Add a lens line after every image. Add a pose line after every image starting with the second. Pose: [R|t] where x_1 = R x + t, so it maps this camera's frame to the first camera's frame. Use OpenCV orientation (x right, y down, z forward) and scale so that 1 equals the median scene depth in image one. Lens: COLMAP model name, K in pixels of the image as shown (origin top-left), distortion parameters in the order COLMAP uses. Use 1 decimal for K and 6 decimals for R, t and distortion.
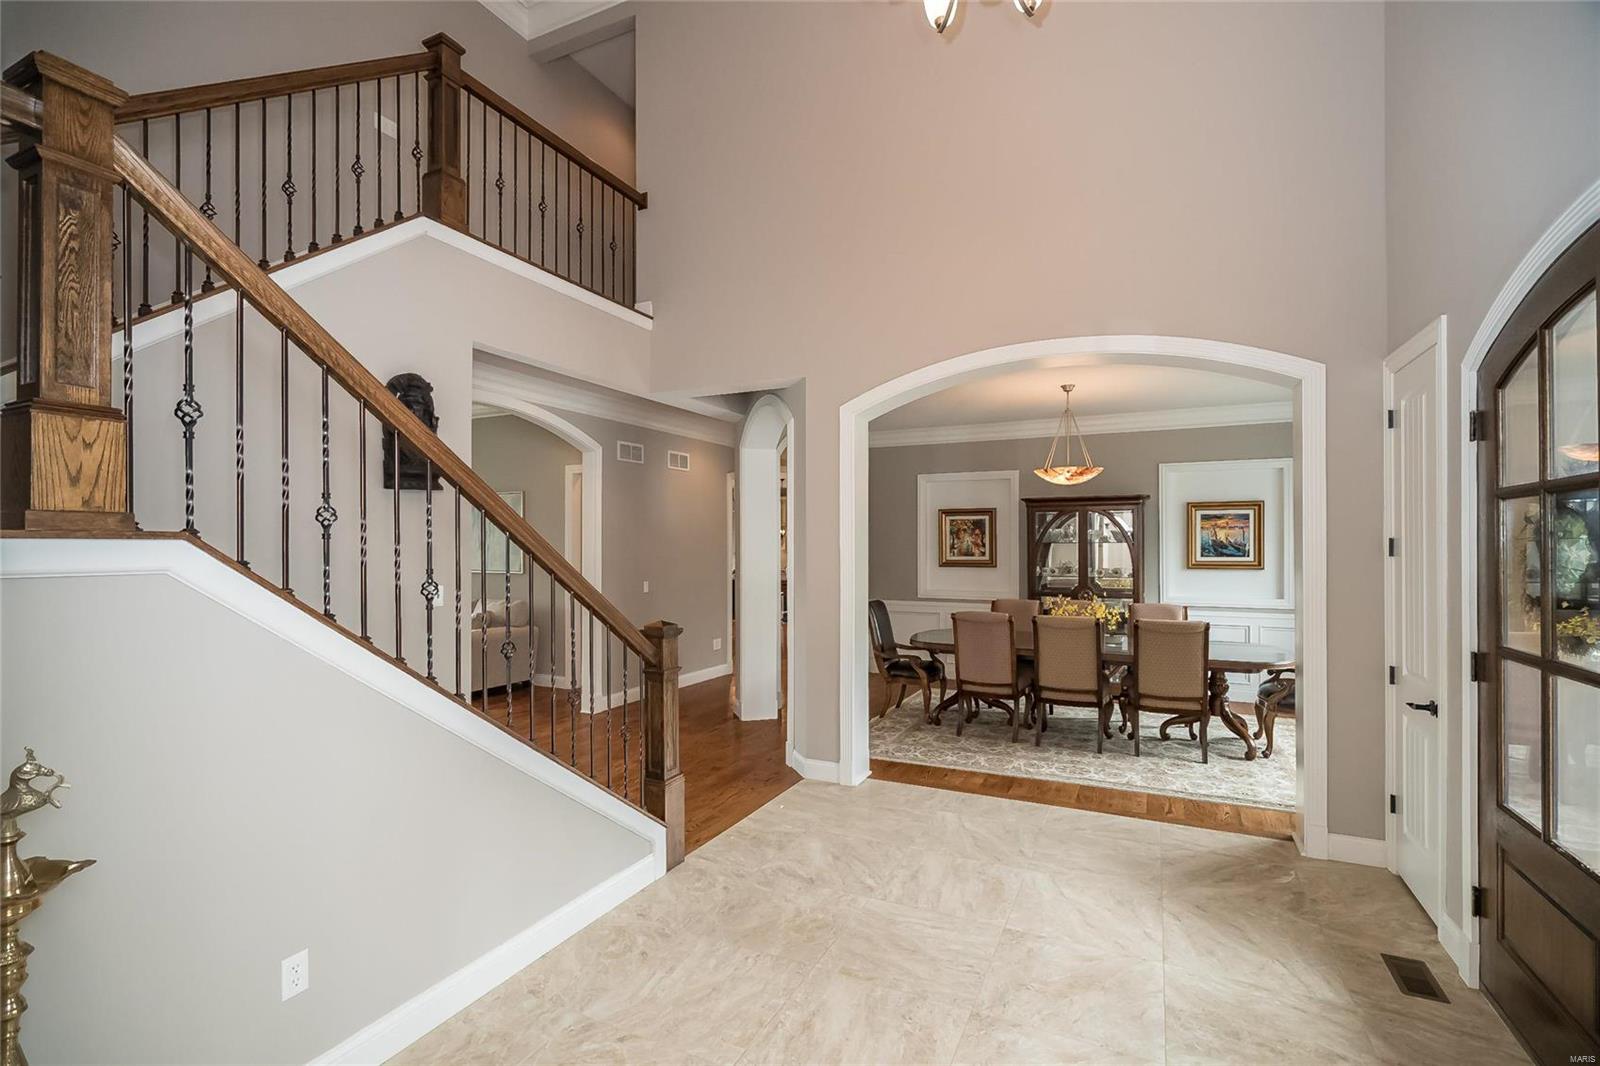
lens RADIAL K [[731.6, 0, 821.4], [0, 731.6, 543.5], [0, 0, 1]] dist [-0.002487, 0.000666]
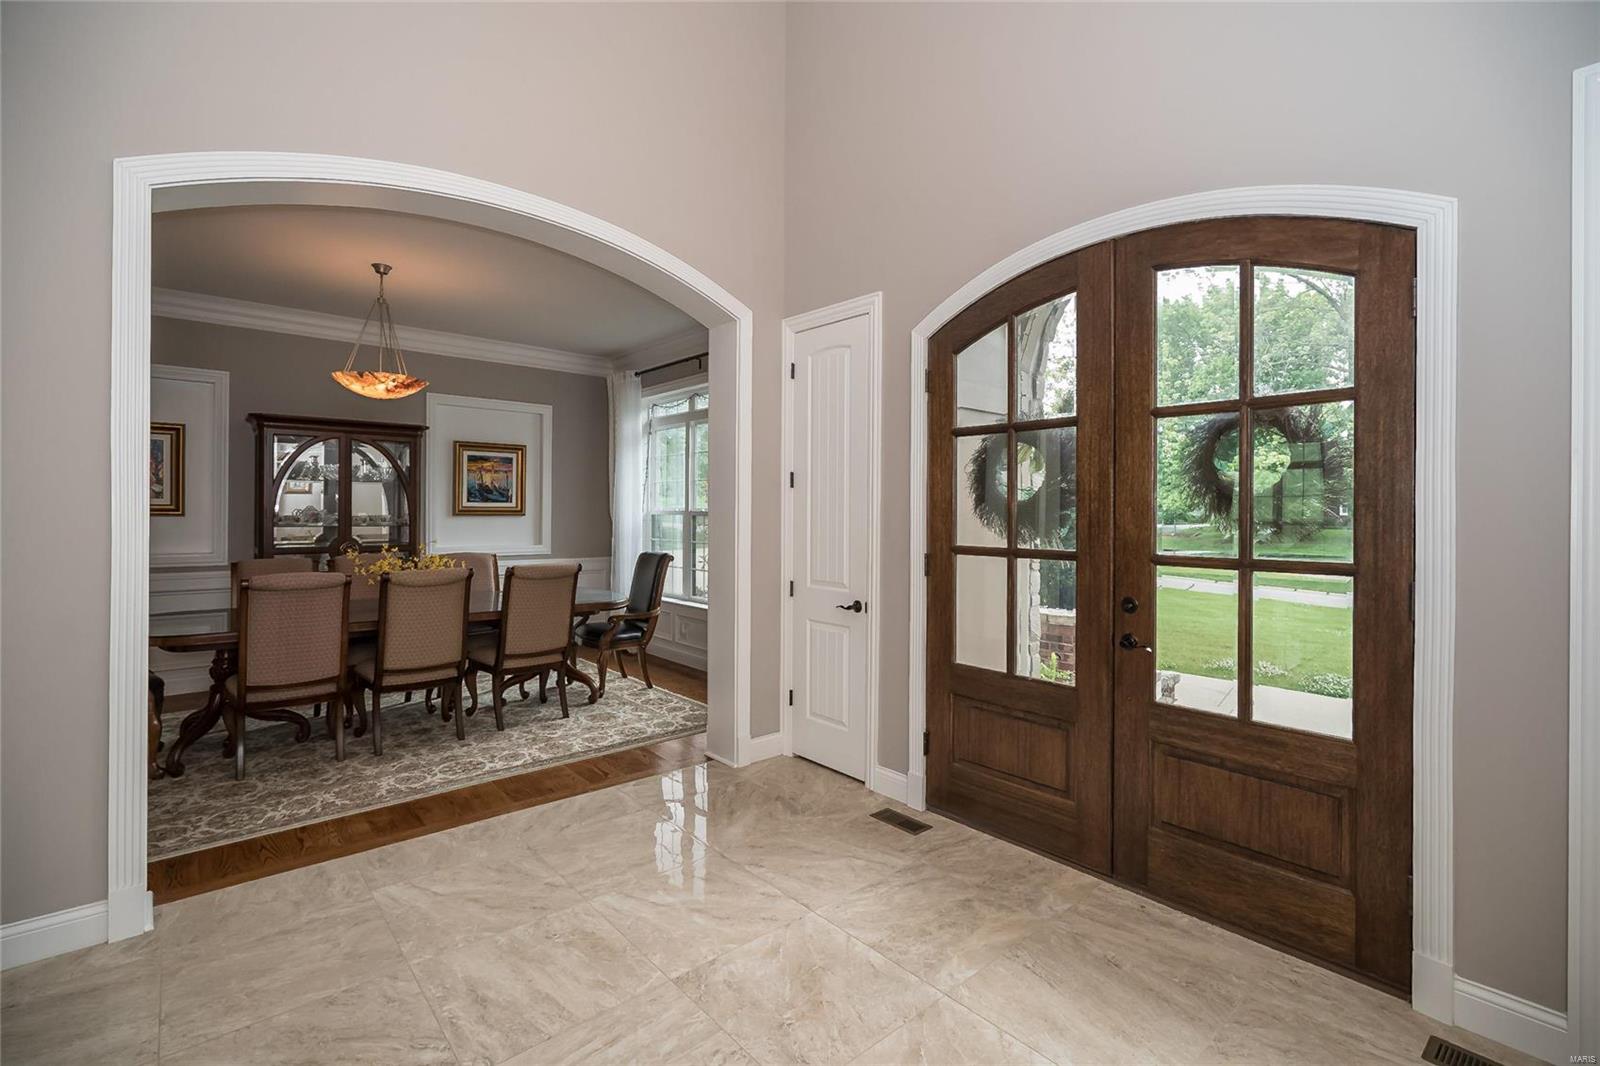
lens RADIAL K [[731.6, 0, 814.2], [0, 731.6, 519.4], [0, 0, 1]] dist [-0.002487, 0.000666]
pose [[0.395550, -0.001721, 0.918443, -0.217746], [-0.005563, 0.999975, 0.004270, 0.046762], [-0.918428, -0.006798, 0.395531, 0.374259]]
